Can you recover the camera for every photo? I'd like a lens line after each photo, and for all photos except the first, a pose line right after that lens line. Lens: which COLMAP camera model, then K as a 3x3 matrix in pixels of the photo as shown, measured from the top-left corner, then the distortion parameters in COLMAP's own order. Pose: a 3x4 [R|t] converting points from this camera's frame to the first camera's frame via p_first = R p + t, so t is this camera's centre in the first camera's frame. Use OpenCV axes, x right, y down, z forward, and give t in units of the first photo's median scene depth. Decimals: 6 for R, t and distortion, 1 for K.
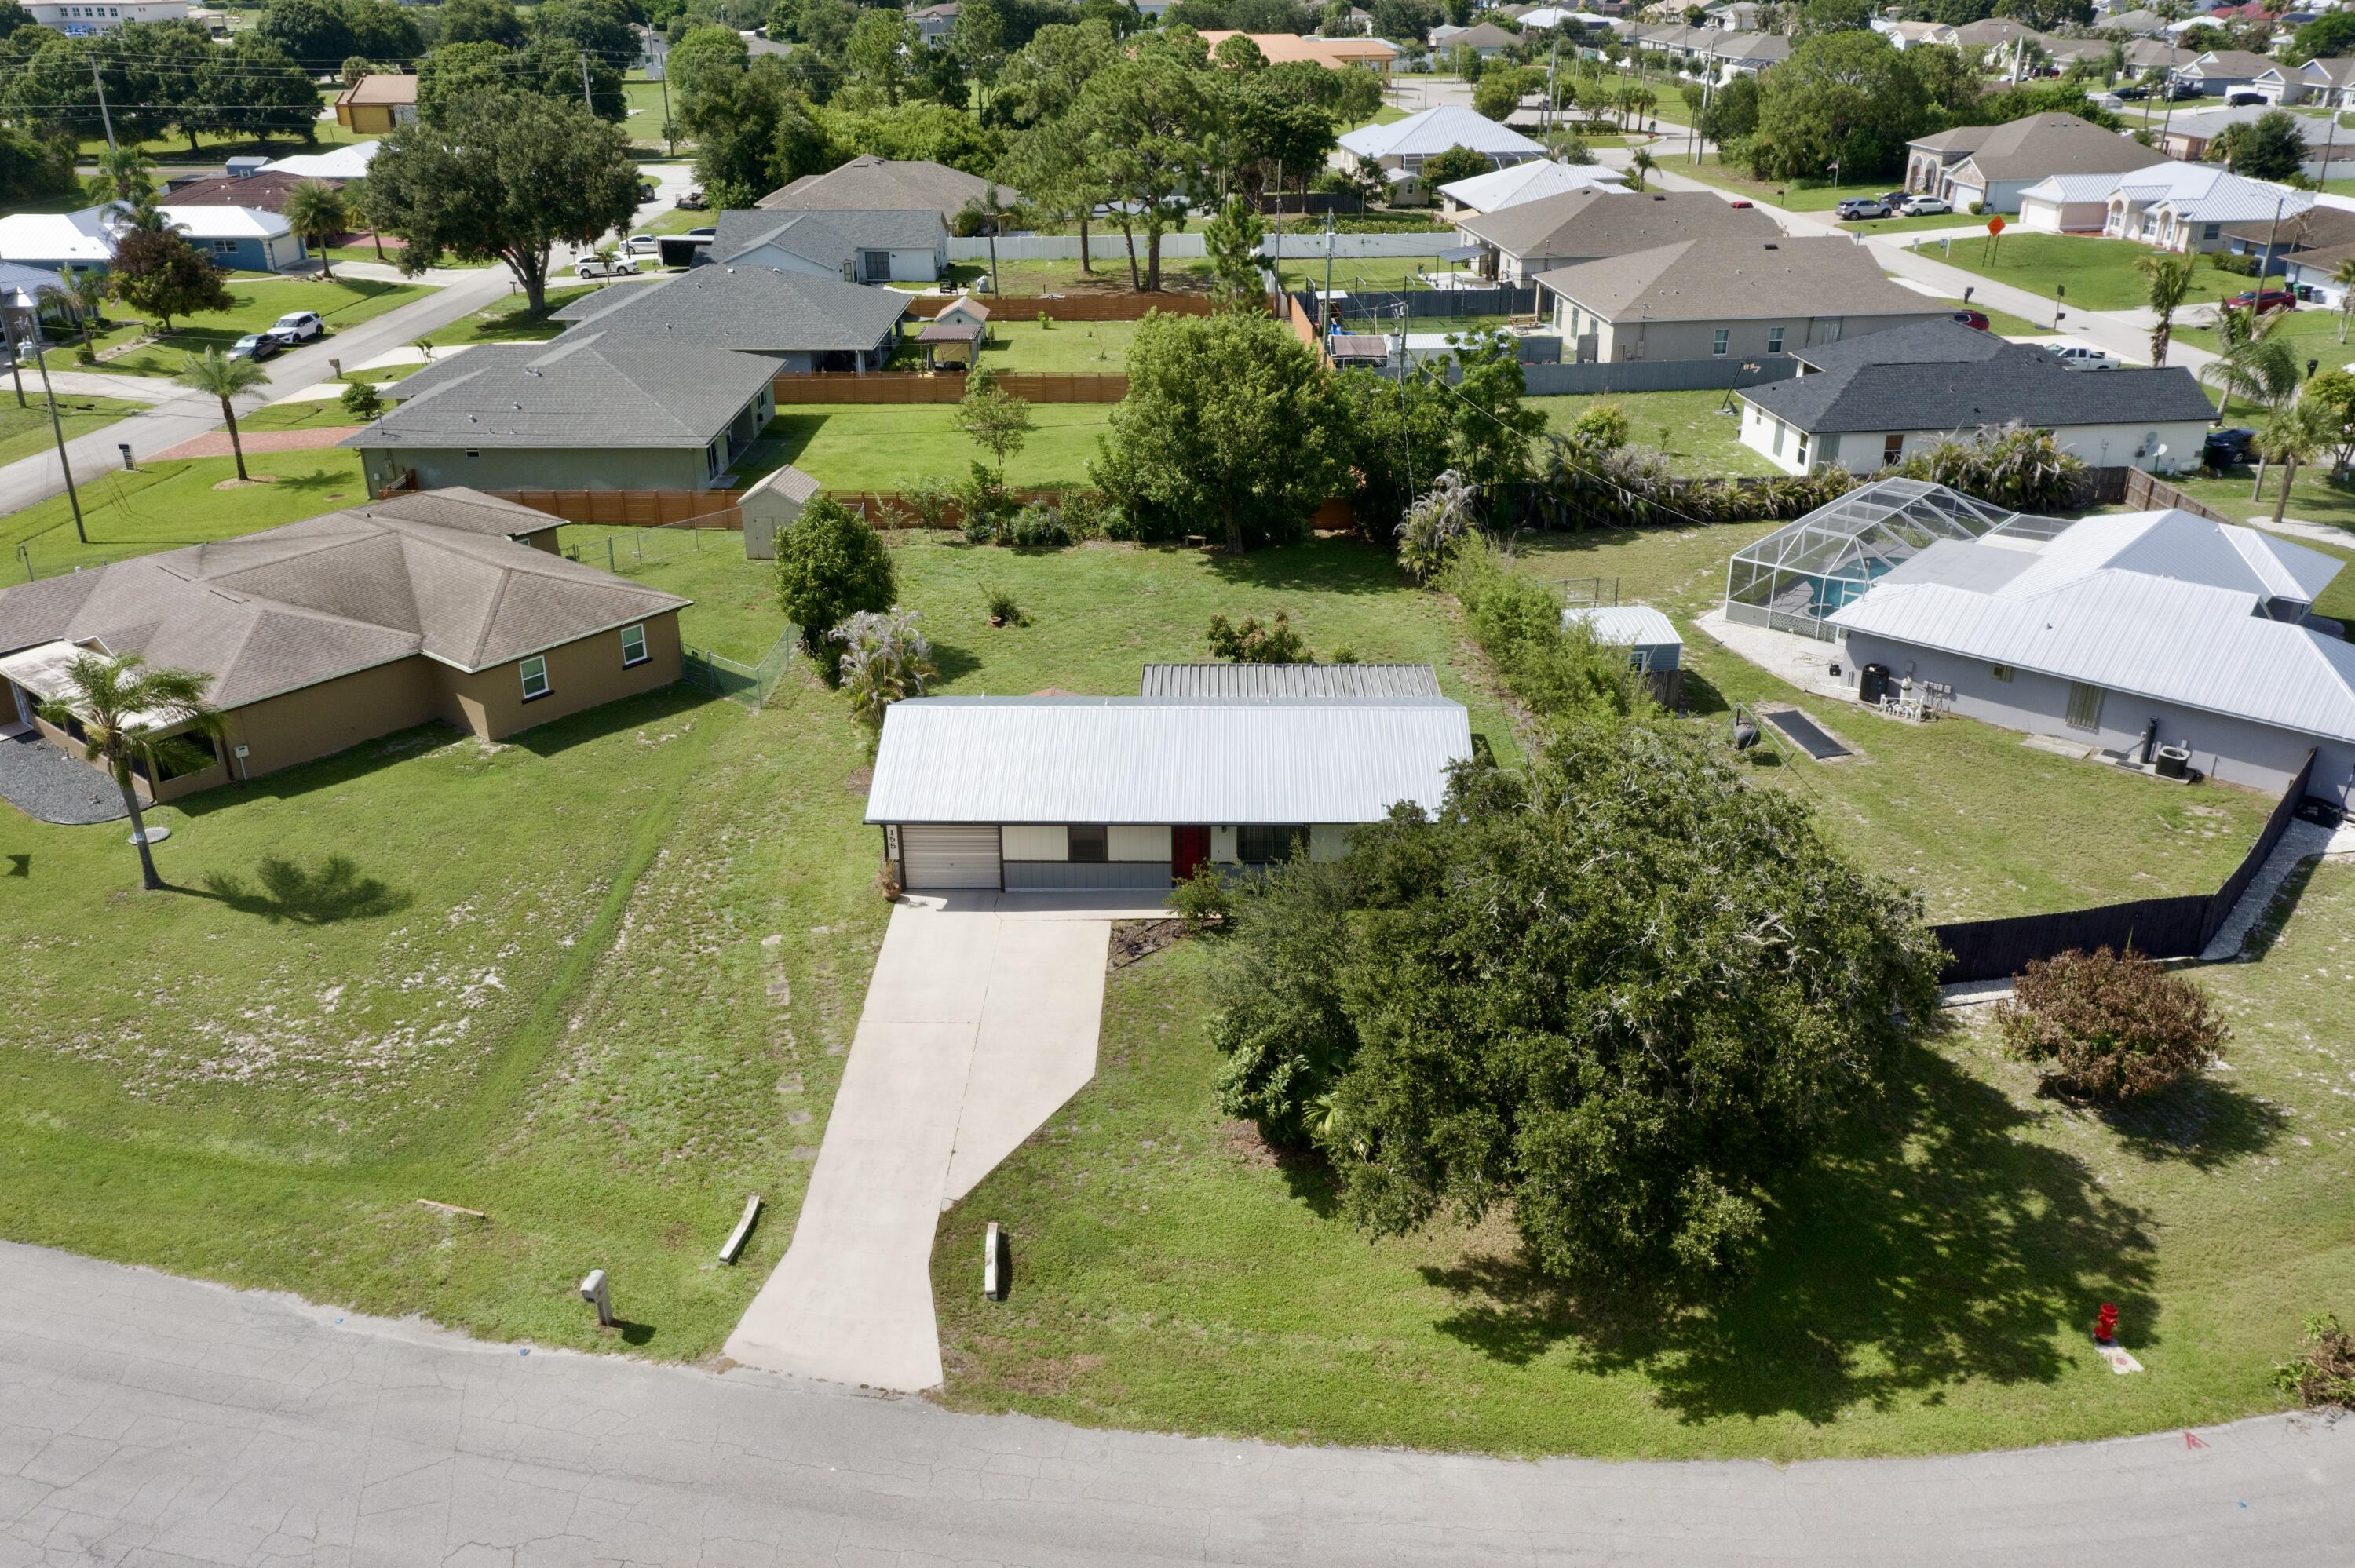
lens RADIAL K [[1877.3, 0, 1178.4], [0, 1877.3, 775.1], [0, 0, 1]] dist [-0.001992, 0.007696]
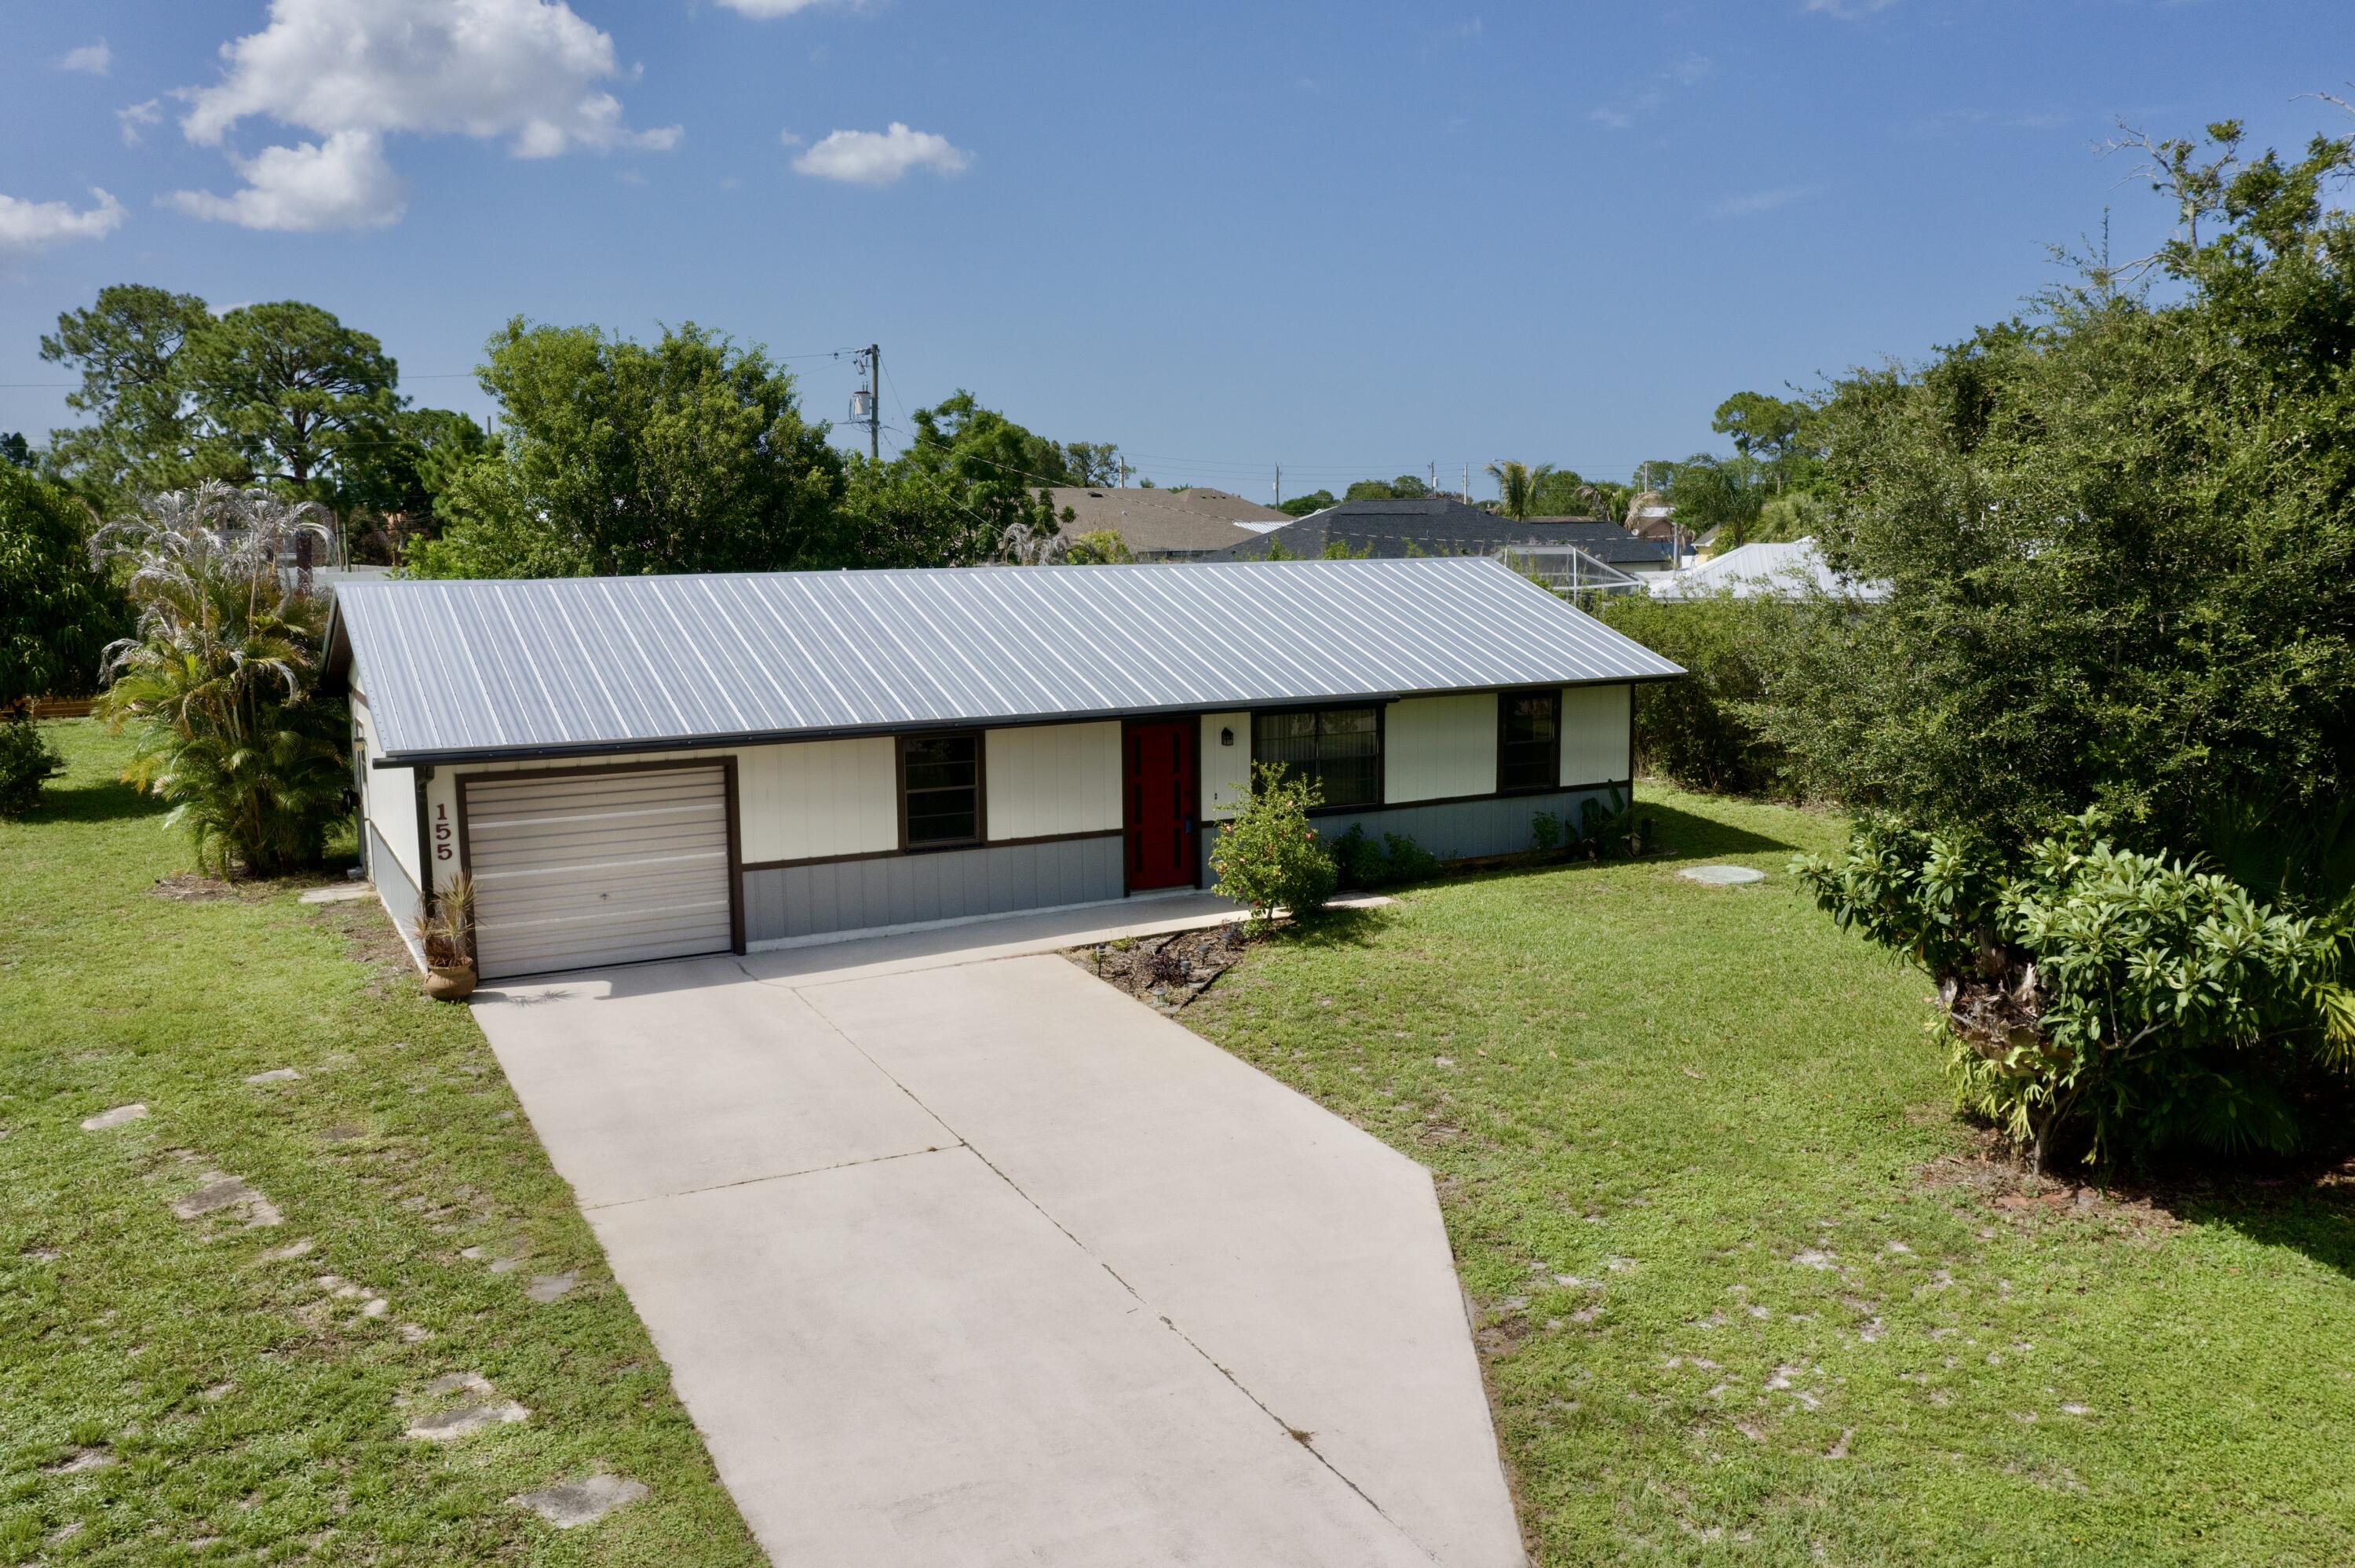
lens RADIAL K [[1877.3, 0, 1178.4], [0, 1877.3, 775.1], [0, 0, 1]] dist [-0.001992, 0.007696]
pose [[0.871083, -0.069616, 0.486177, -0.132928], [0.207746, 0.949213, -0.236298, 0.091204], [-0.445035, 0.306837, 0.841306, 0.405244]]
